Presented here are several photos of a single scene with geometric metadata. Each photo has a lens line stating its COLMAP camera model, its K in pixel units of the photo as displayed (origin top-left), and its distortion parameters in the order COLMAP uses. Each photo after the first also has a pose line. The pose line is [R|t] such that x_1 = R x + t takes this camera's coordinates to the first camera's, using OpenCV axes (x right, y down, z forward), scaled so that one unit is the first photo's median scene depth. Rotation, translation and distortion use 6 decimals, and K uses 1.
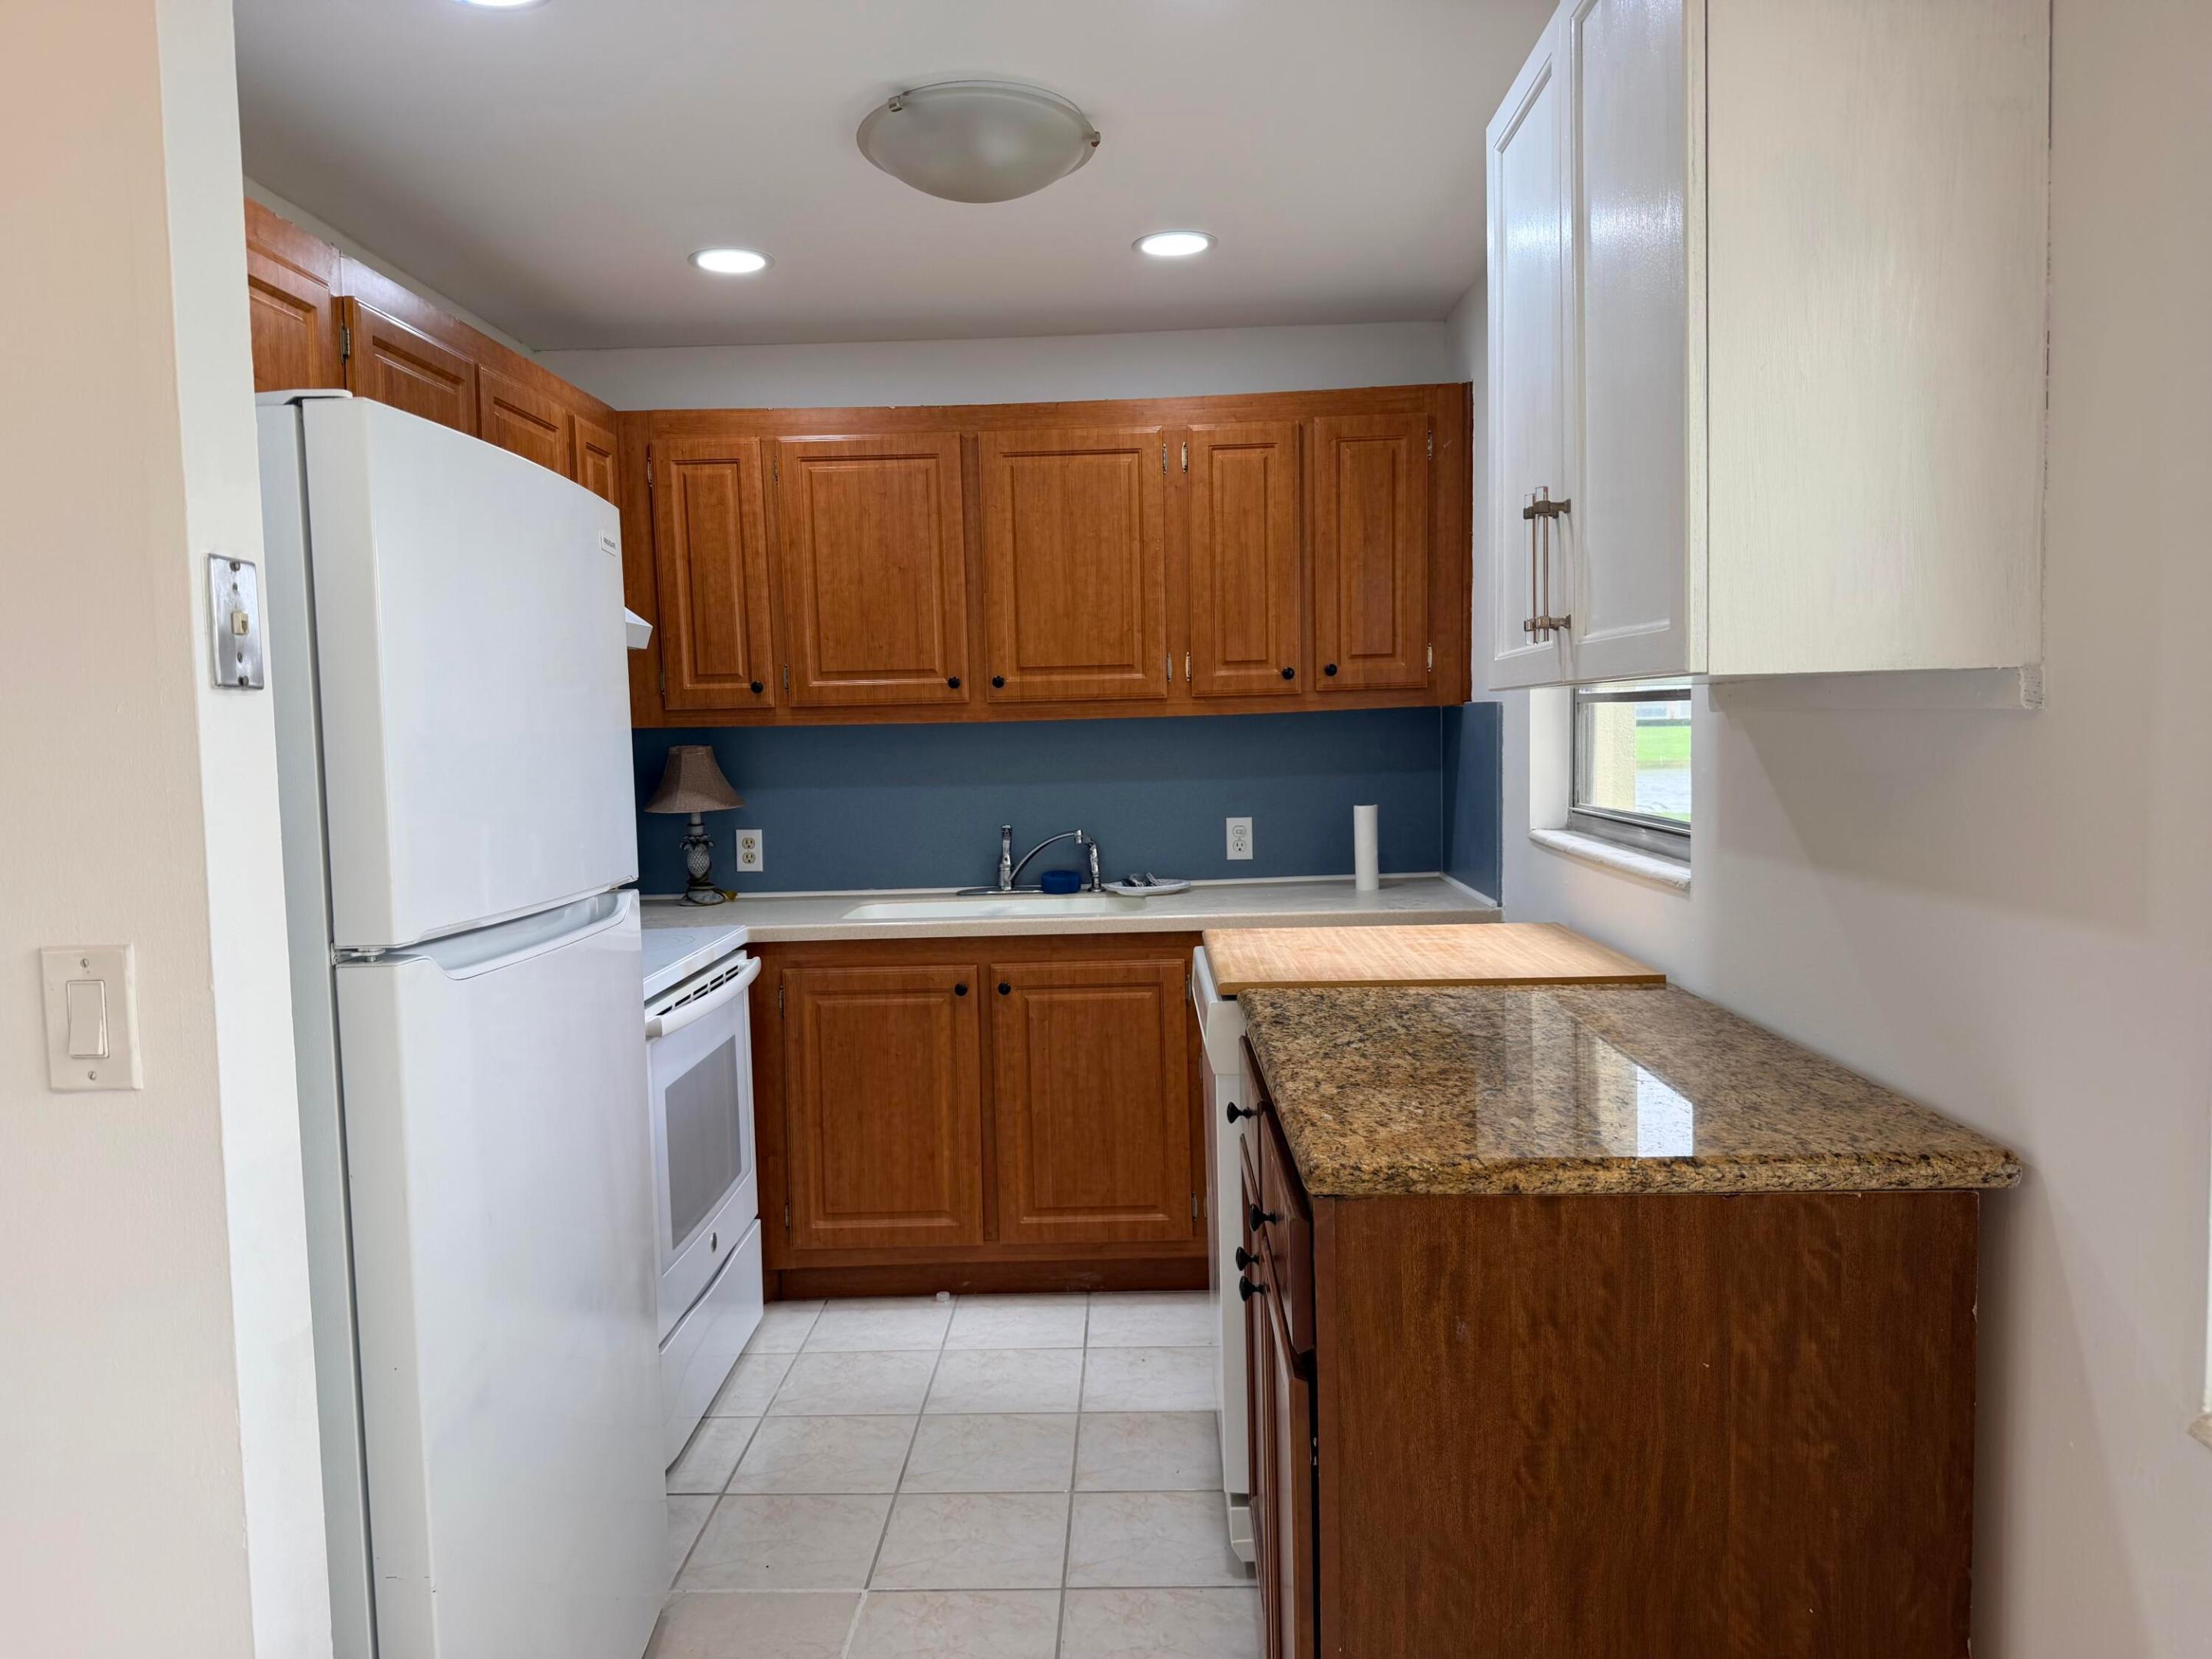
lens RADIAL K [[1526.8, 0, 1106.0], [0, 1526.8, 829.5], [0, 0, 1]] dist [0.187861, -0.426489]
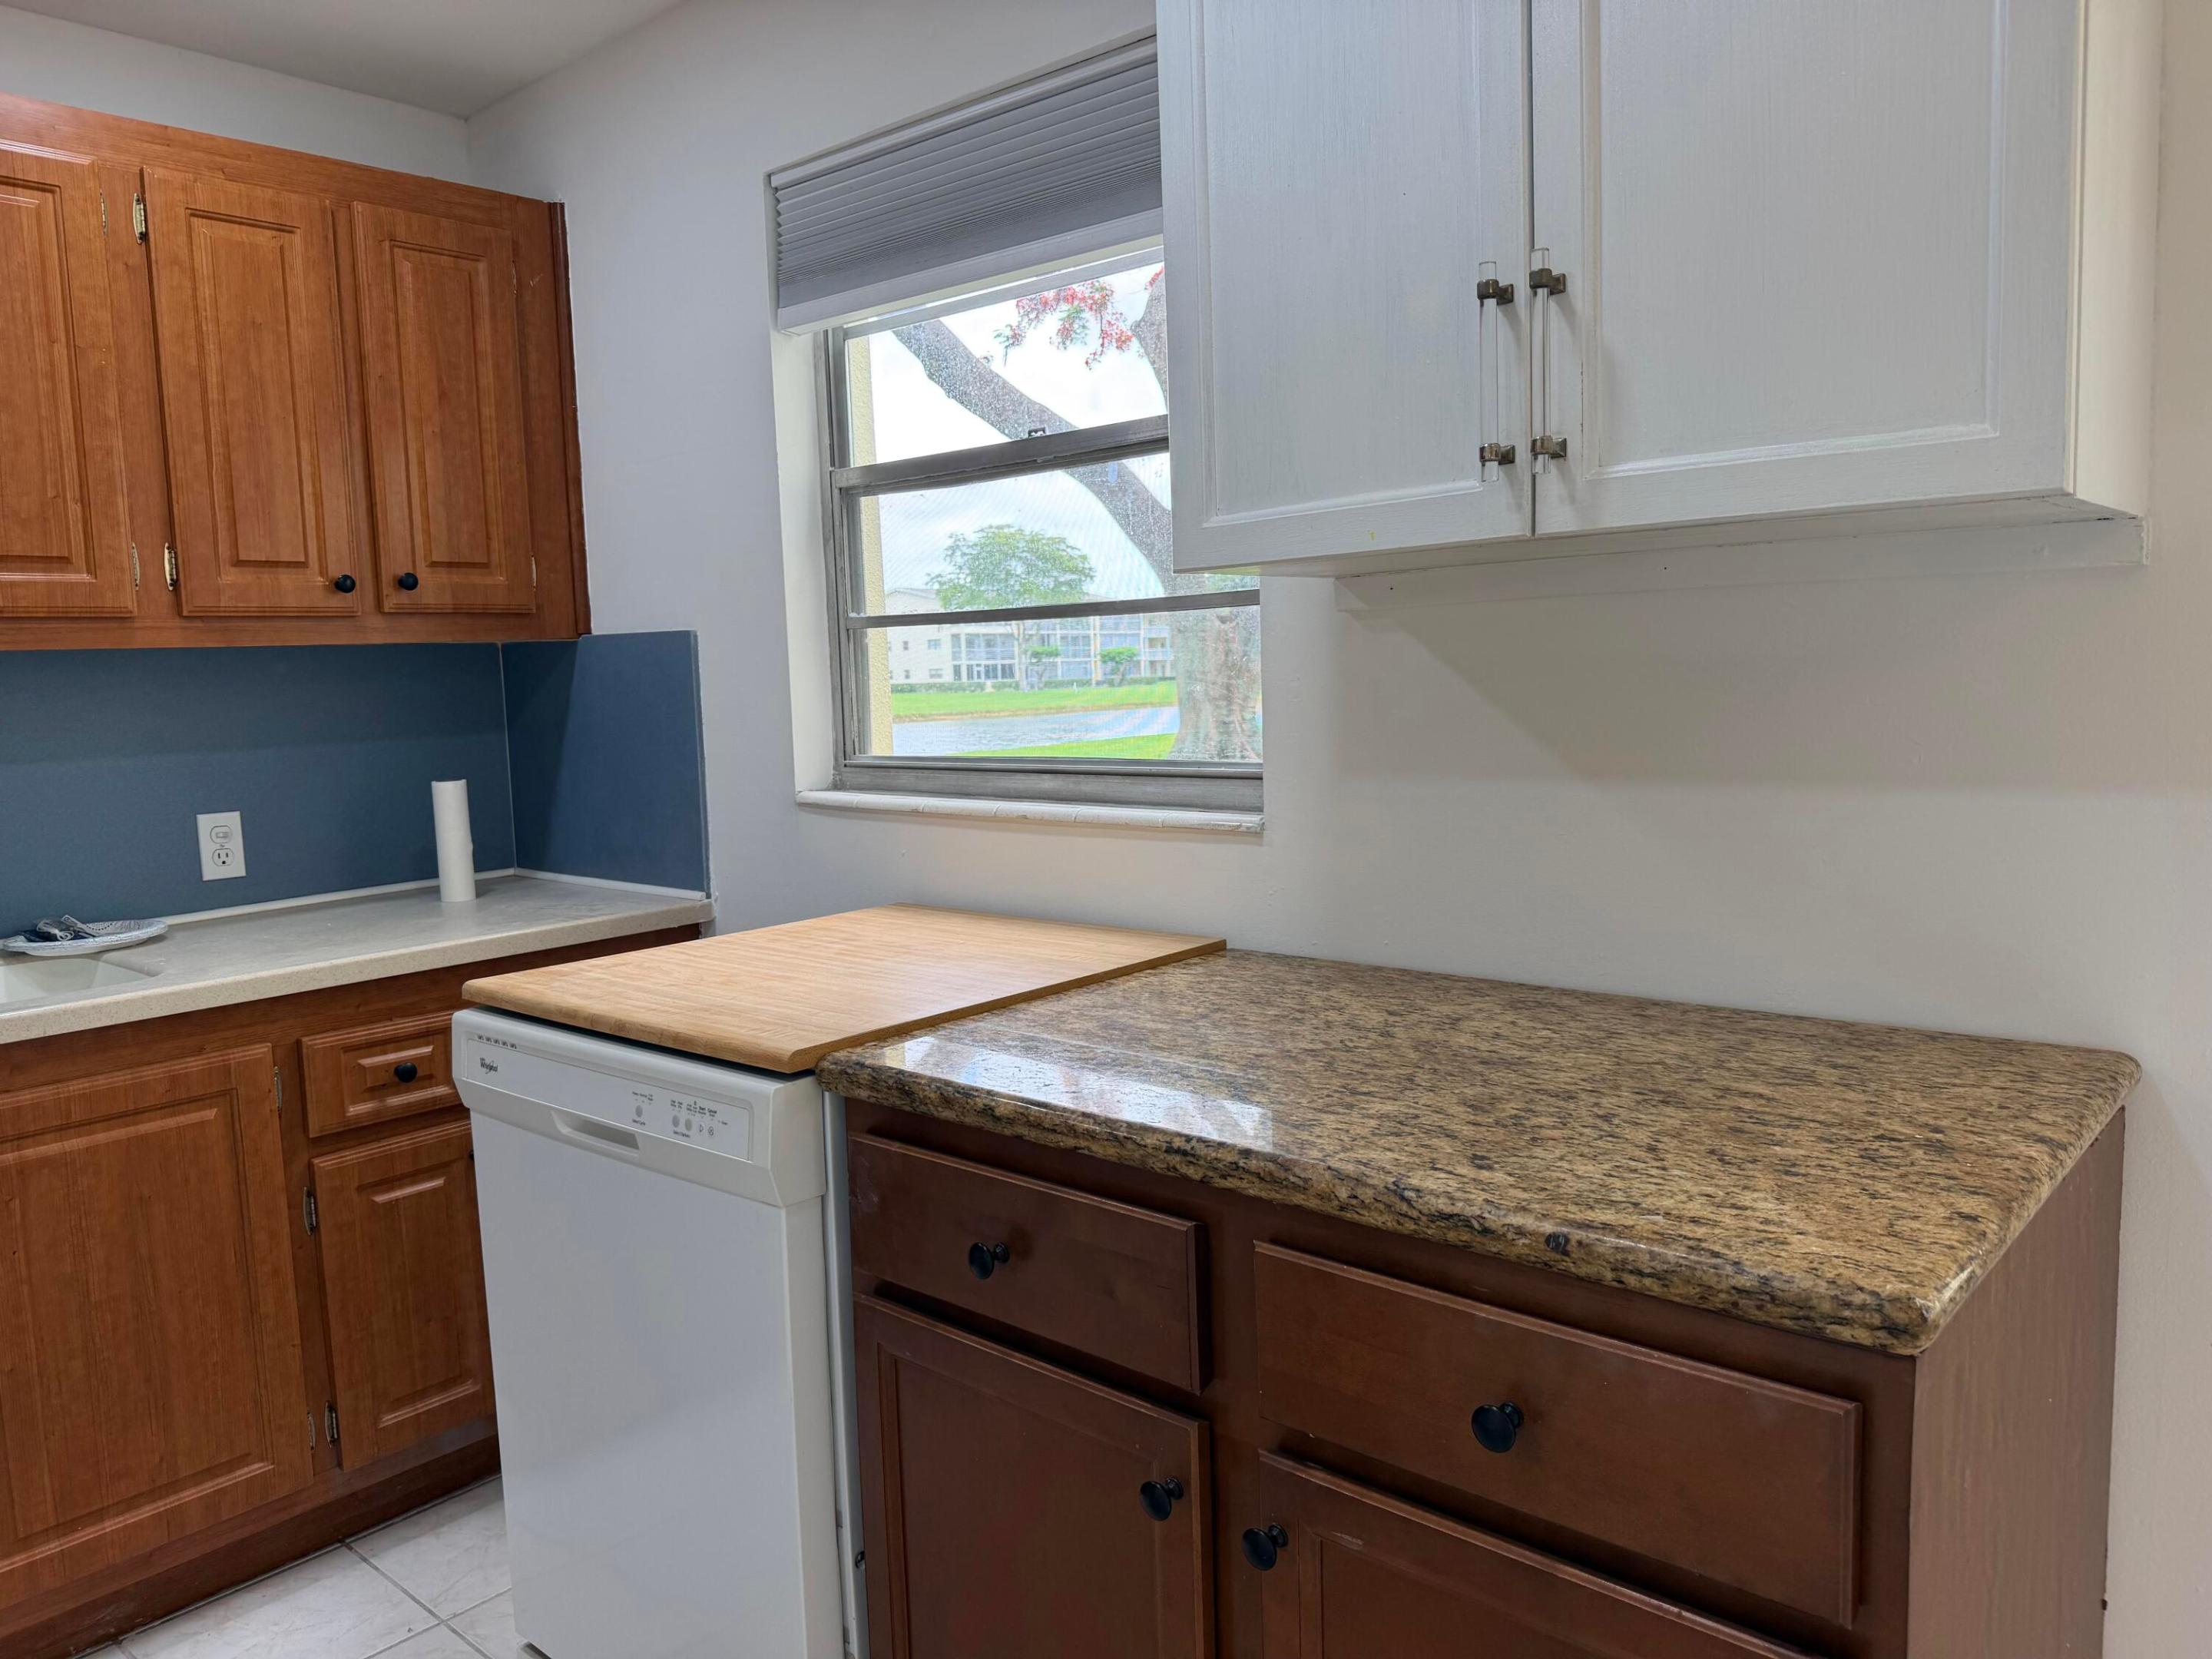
lens RADIAL K [[1562.5, 0, 1093.8], [0, 1562.5, 834.6], [0, 0, 1]] dist [0.004172, -0.011478]
pose [[0.649907, -0.077980, 0.756003, -0.186866], [0.070274, 0.996627, 0.042388, -0.000876], [-0.756758, 0.025579, 0.653194, 0.324873]]
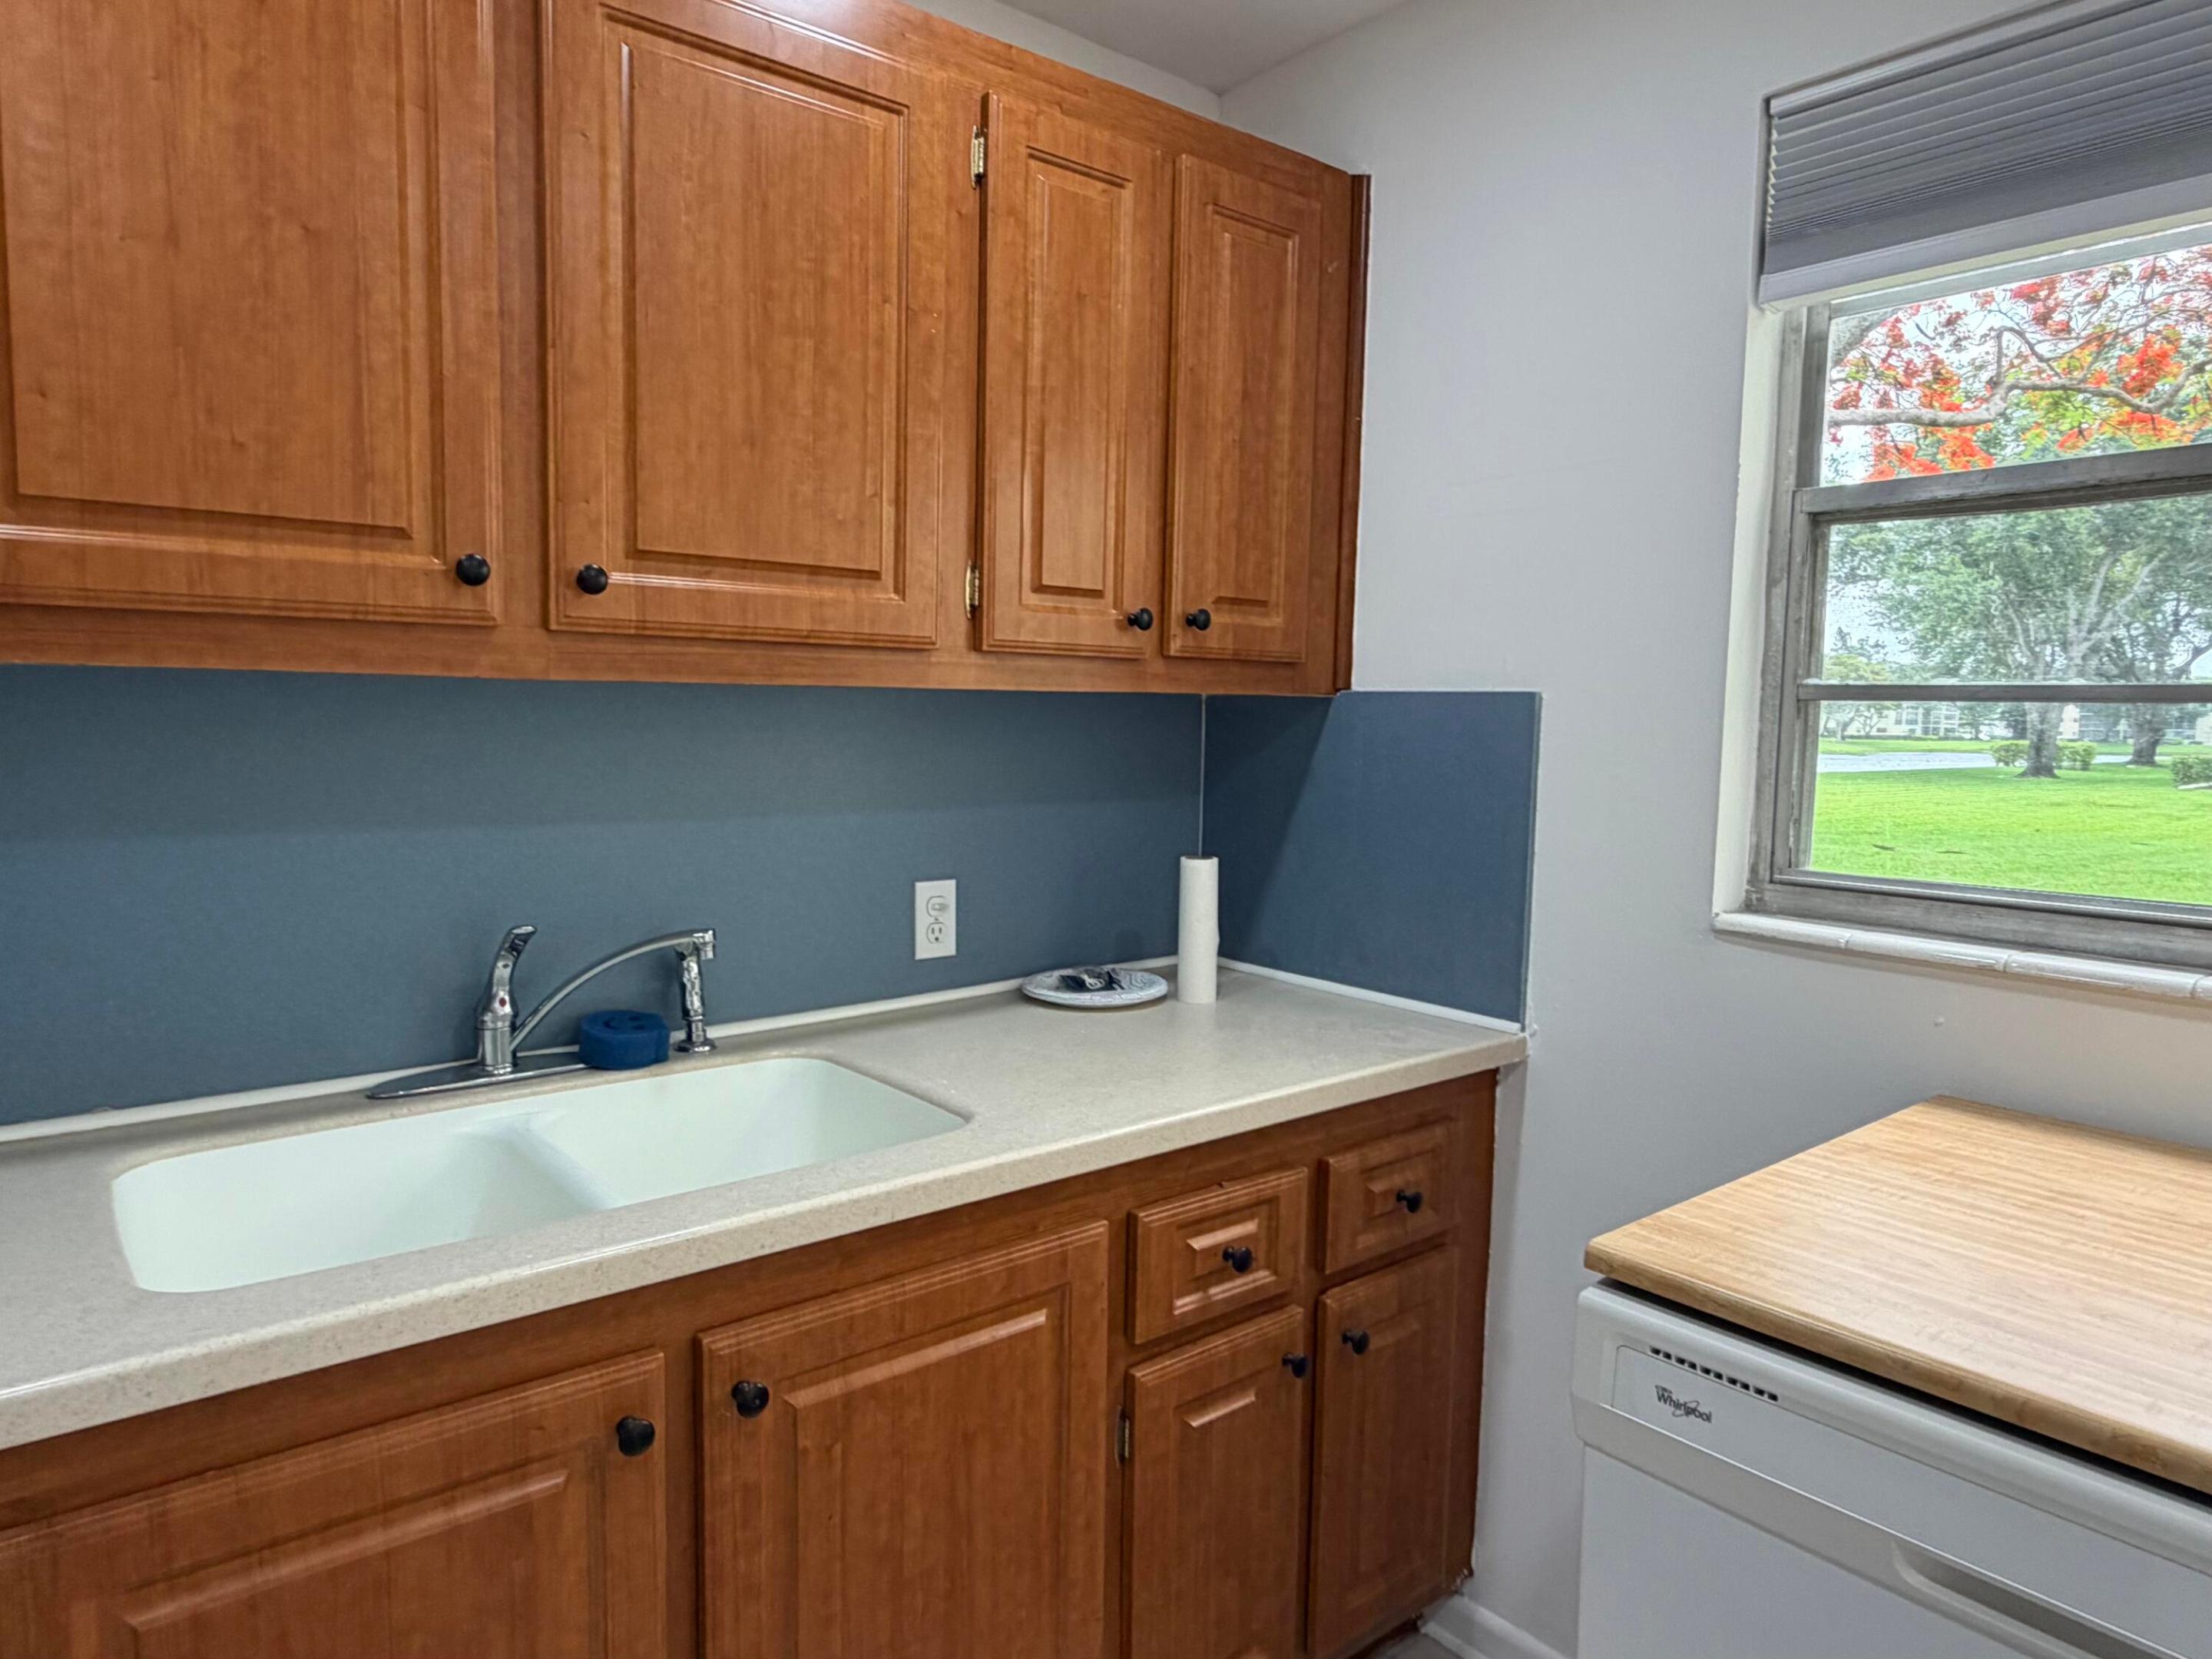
lens RADIAL K [[1361.5, 0, 1106.6], [0, 1361.5, 826.9], [0, 0, 1]] dist [-0.002267, 0.001804]
pose [[0.766300, -0.015020, 0.642308, -0.195909], [0.011152, 0.999887, 0.010076, -0.034653], [-0.642387, -0.000558, 0.766381, 0.646489]]
